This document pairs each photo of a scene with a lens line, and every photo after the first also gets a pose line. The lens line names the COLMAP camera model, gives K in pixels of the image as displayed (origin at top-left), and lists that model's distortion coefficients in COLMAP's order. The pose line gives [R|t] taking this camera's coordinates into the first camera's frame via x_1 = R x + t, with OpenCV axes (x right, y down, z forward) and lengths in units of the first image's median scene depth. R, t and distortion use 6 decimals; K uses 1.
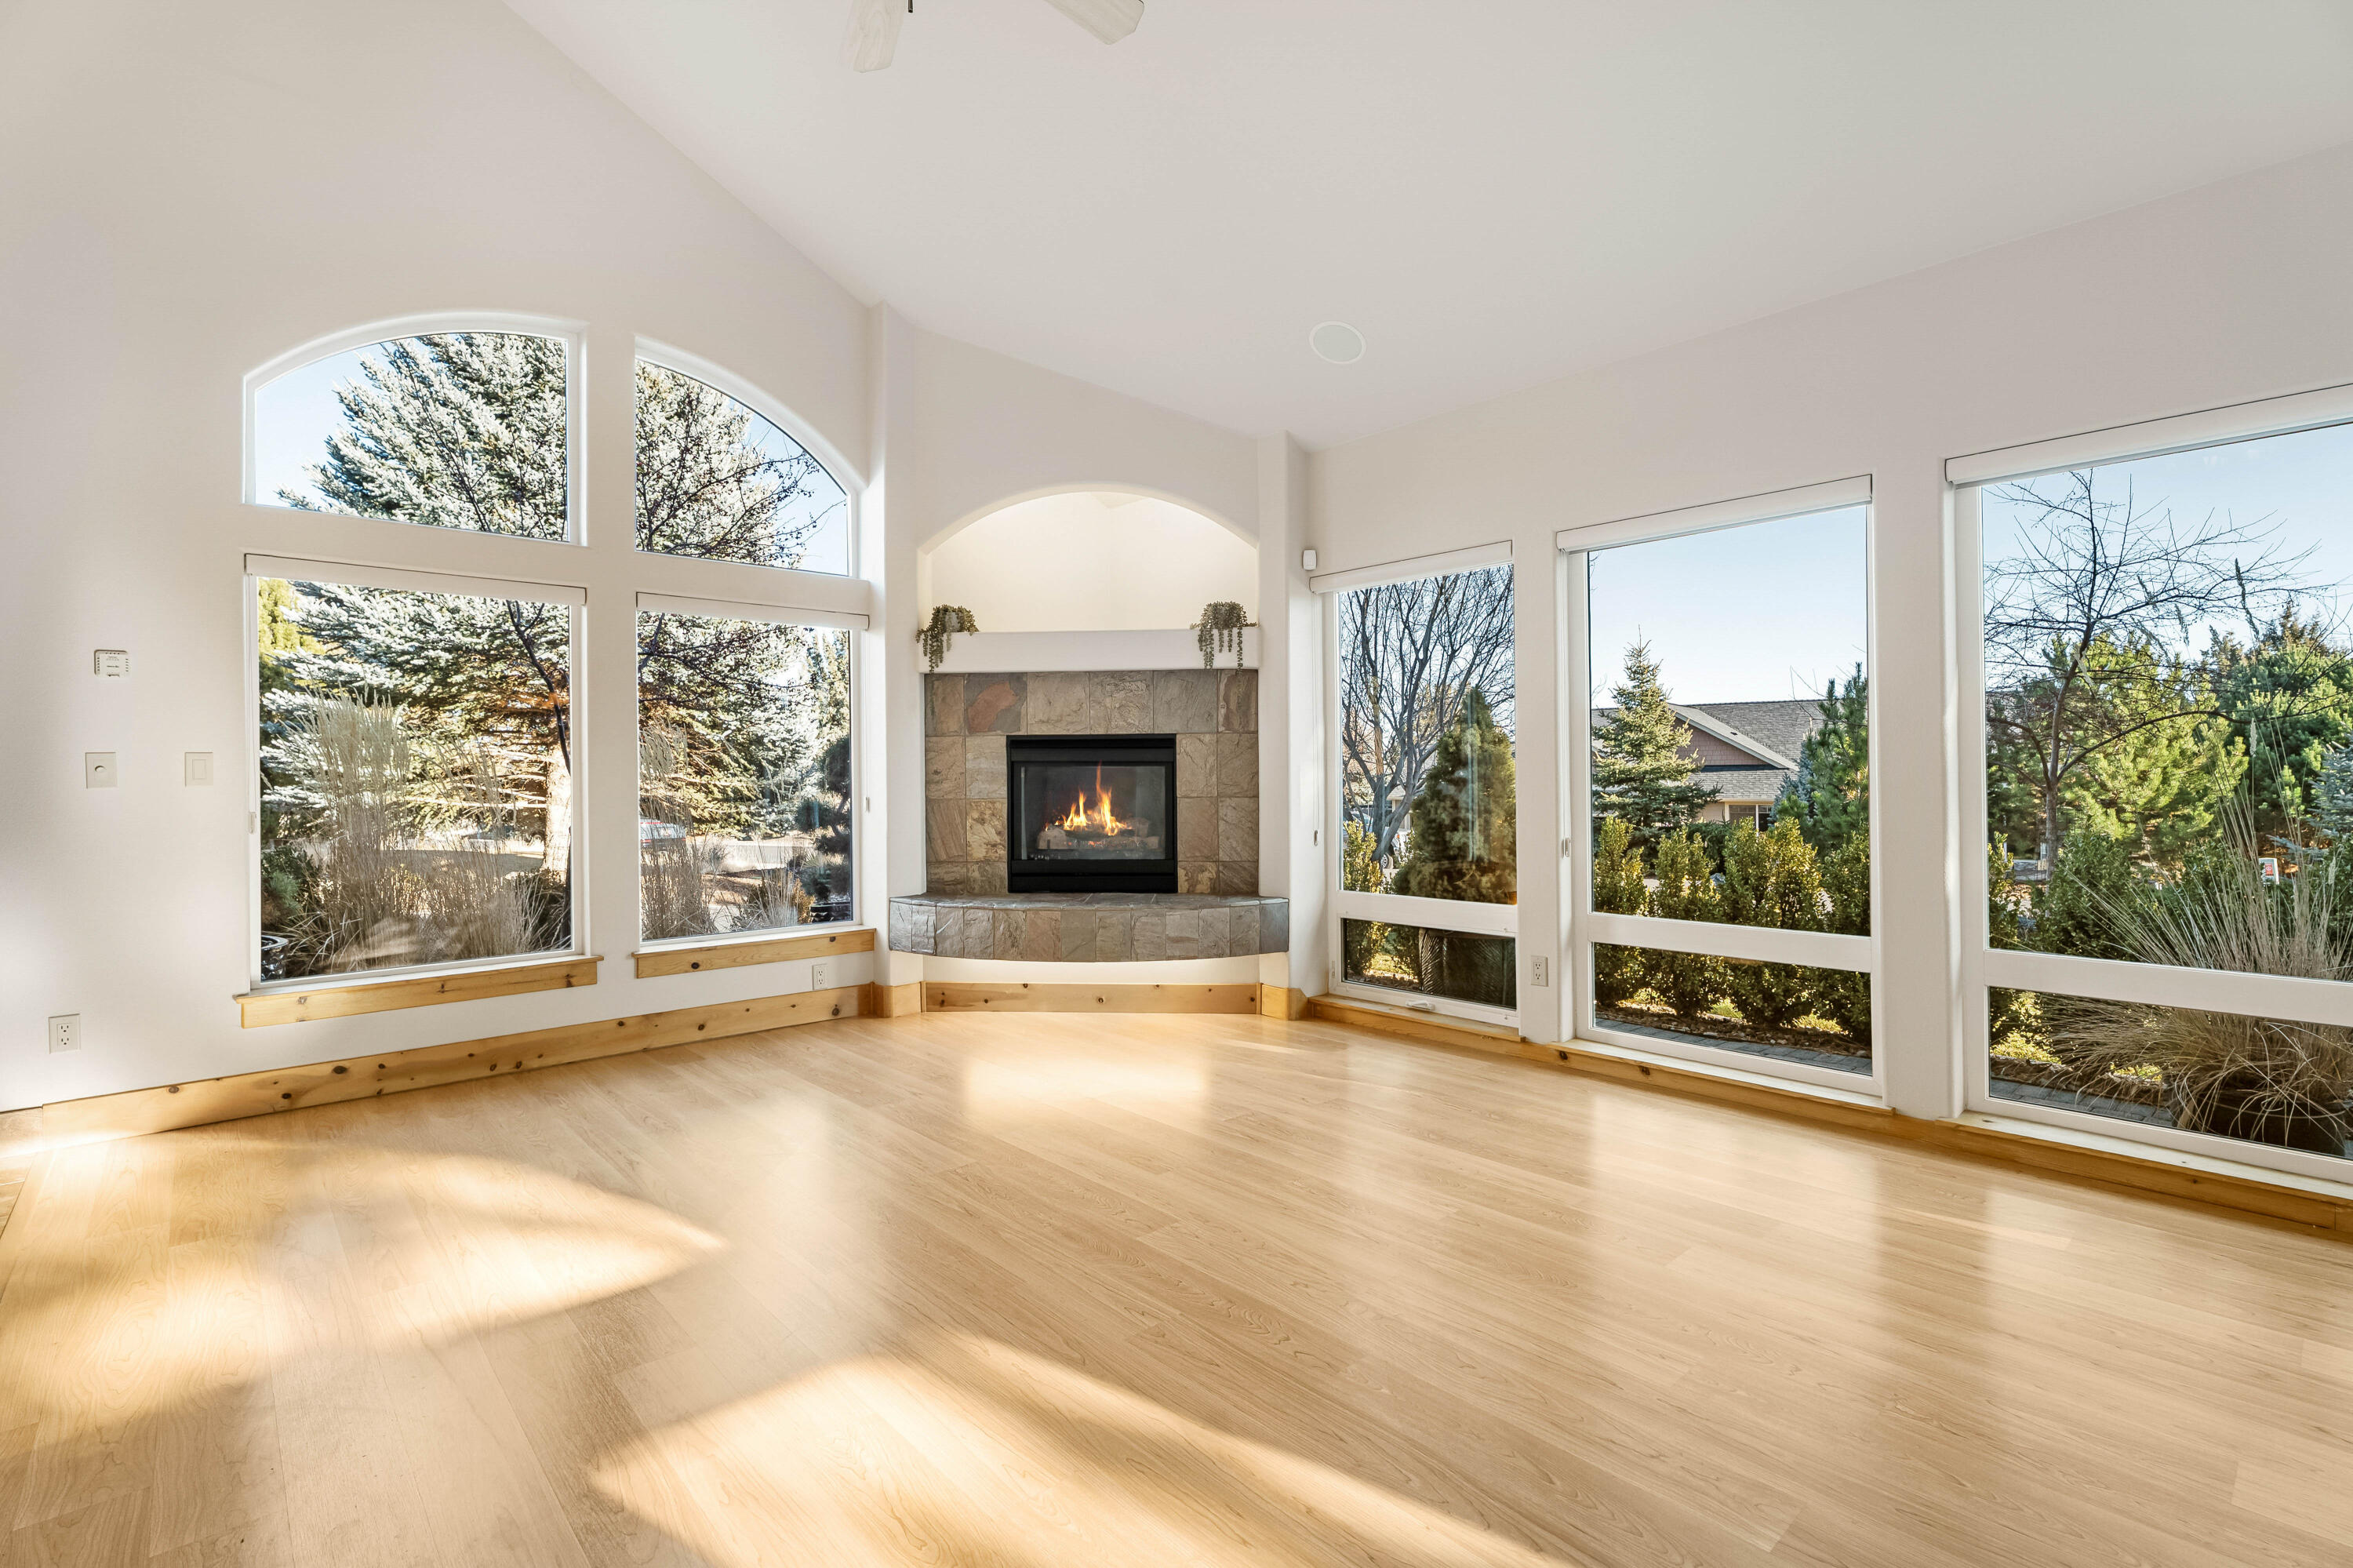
lens RADIAL K [[1071.8, 0, 1162.1], [0, 1071.8, 767.6], [0, 0, 1]] dist [0.001718, 0.000004]
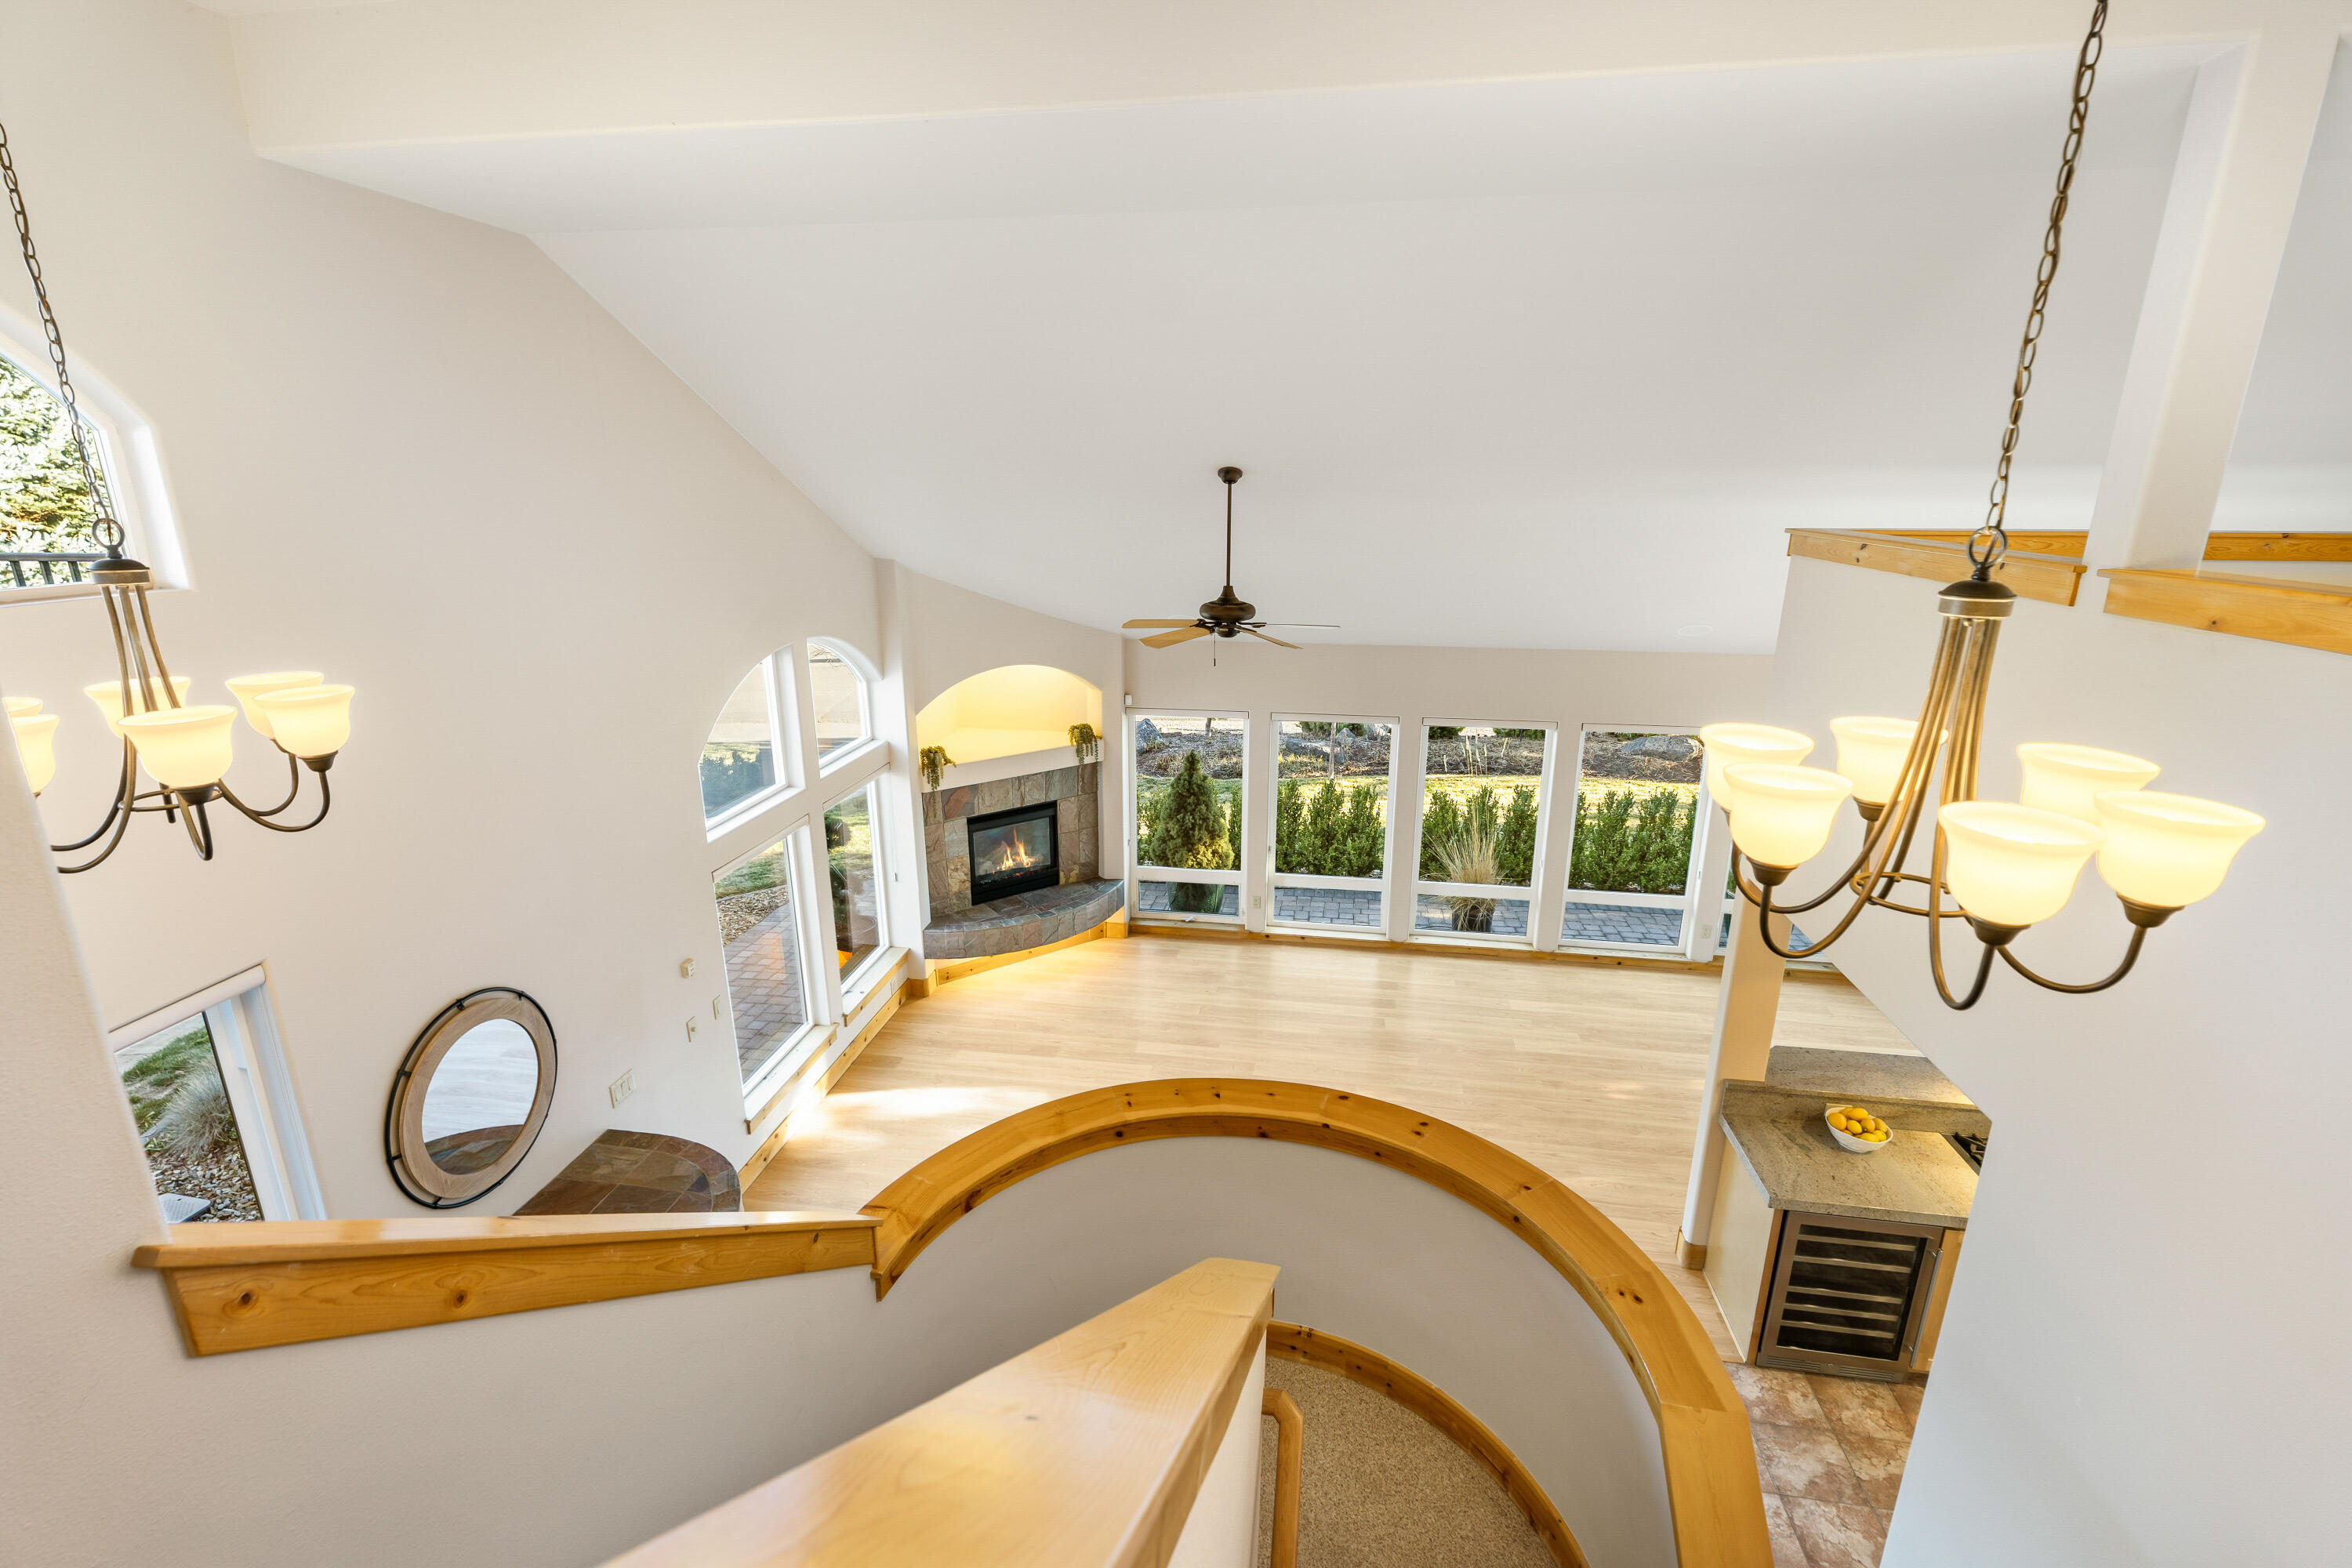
lens RADIAL K [[1052.6, 0, 1175.8], [0, 1052.6, 769.4], [0, 0, 1]] dist [-0.002437, -0.000426]
pose [[0.768503, -0.159634, 0.619613, -0.897708], [-0.017965, 0.962613, 0.270284, -0.548589], [-0.639594, -0.218845, 0.736903, -0.375612]]
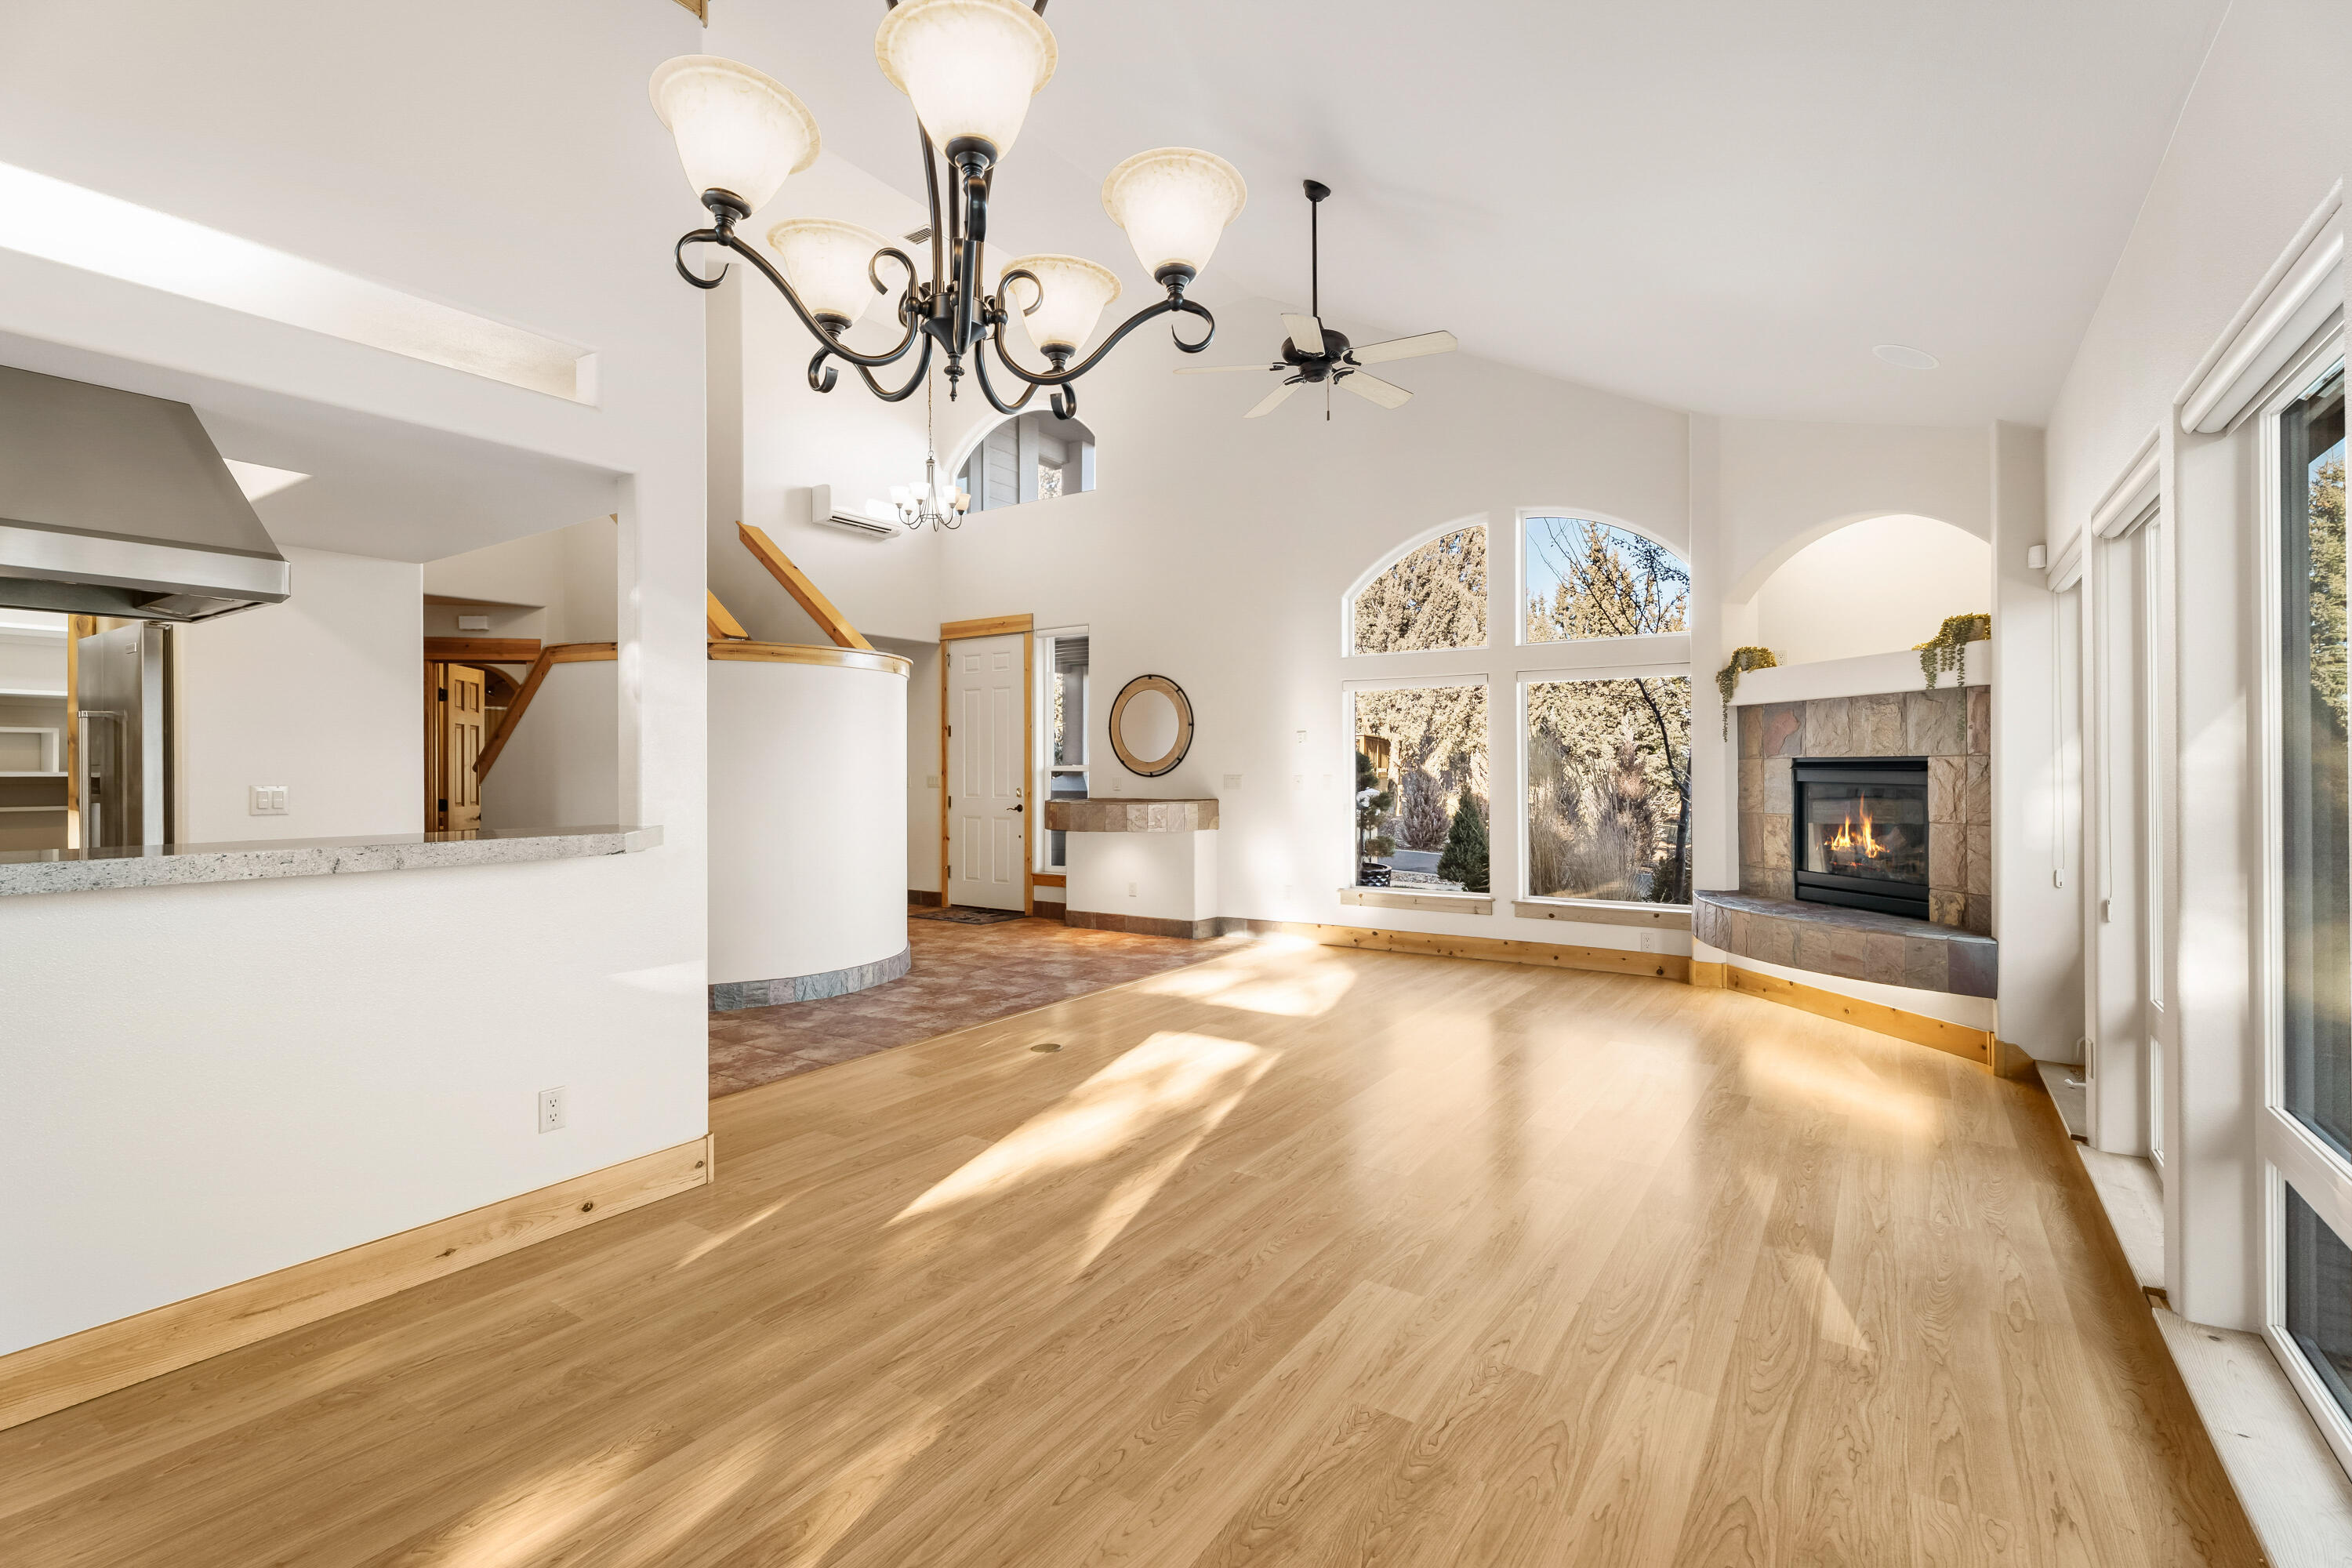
lens RADIAL K [[1071.3, 0, 1161.6], [0, 1071.3, 767.6], [0, 0, 1]] dist [0.001718, 0.000004]
pose [[0.240233, 0.005875, -0.970697, 0.791674], [0.010475, 0.999908, 0.008644, -0.037161], [0.970659, -0.012245, 0.240149, 0.098412]]
